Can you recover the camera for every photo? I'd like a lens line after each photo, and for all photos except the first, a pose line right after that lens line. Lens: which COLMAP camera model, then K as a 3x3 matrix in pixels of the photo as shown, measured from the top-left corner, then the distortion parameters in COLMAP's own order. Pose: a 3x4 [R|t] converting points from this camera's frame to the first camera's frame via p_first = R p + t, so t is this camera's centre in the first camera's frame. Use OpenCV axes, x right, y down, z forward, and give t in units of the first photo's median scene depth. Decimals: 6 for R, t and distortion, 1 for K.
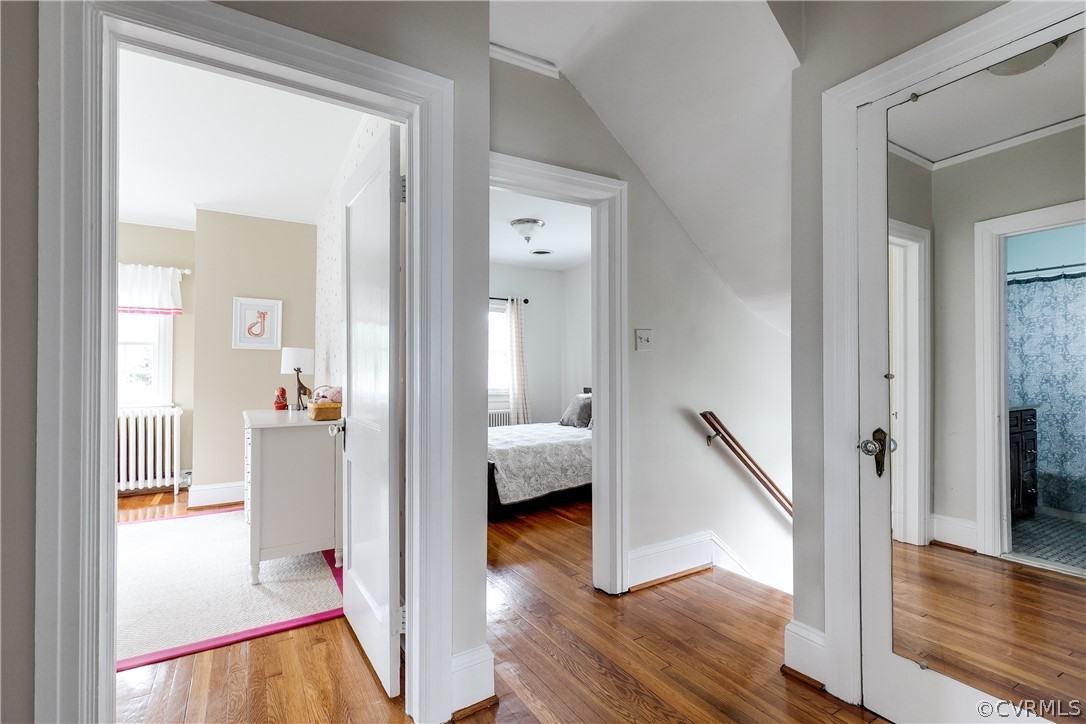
lens RADIAL K [[490.2, 0, 540.6], [0, 490.2, 369.9], [0, 0, 1]] dist [0.004351, -0.000925]
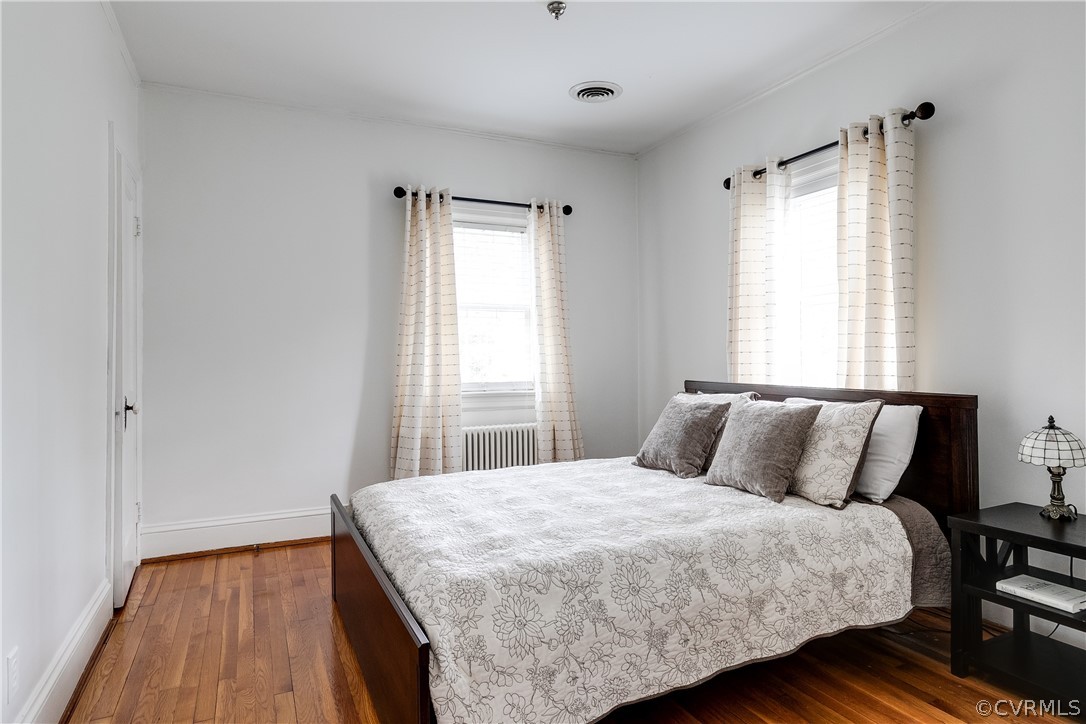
lens RADIAL K [[613.7, 0, 547.1], [0, 613.7, 356.6], [0, 0, 1]] dist [0.007537, 0.000512]
pose [[0.995545, -0.003408, -0.094223, 0.013367], [0.004511, 0.999924, 0.011488, 0.007157], [0.094177, -0.011862, 0.995485, 0.558516]]
